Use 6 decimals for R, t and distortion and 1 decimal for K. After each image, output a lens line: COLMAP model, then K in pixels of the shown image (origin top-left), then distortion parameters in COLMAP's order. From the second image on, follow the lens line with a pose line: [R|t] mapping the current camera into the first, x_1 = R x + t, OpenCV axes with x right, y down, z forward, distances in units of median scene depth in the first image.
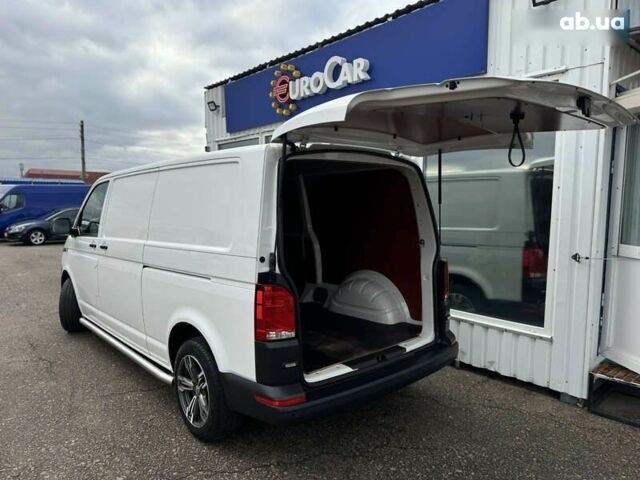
lens RADIAL K [[462.5, 0, 323.6], [0, 462.5, 251.3], [0, 0, 1]] dist [0.002212, -0.005963]
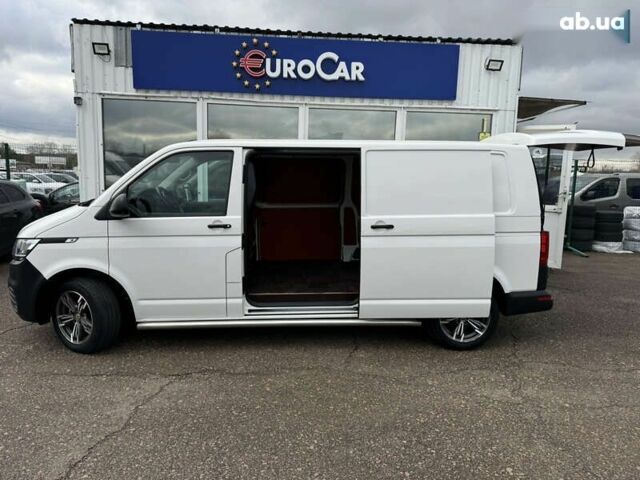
lens RADIAL K [[462.3, 0, 322.7], [0, 462.3, 248.7], [0, 0, 1]] dist [0.002961, -0.006497]
pose [[0.590290, -0.105259, 0.800298, -0.876193], [0.056984, 0.994422, 0.088761, -0.027477], [-0.805177, -0.006791, 0.592996, 0.283155]]
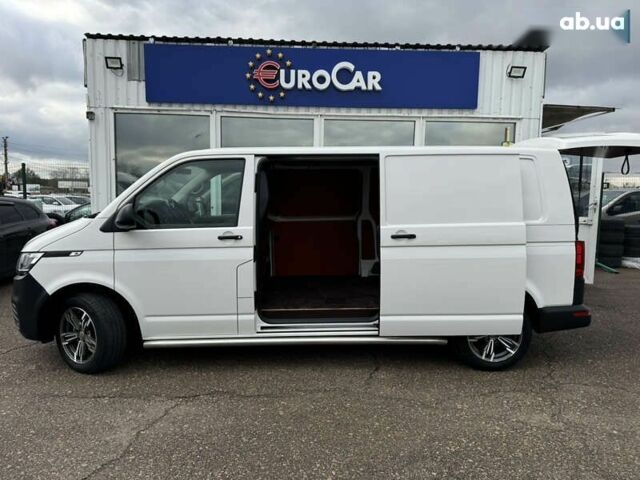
lens RADIAL K [[462.5, 0, 323.6], [0, 462.5, 251.3], [0, 0, 1]] dist [0.002212, -0.005963]
pose [[0.616990, -0.077887, 0.783107, -0.841774], [0.066747, 0.996684, 0.046541, -0.010853], [-0.784135, 0.023555, 0.620143, 0.309889]]
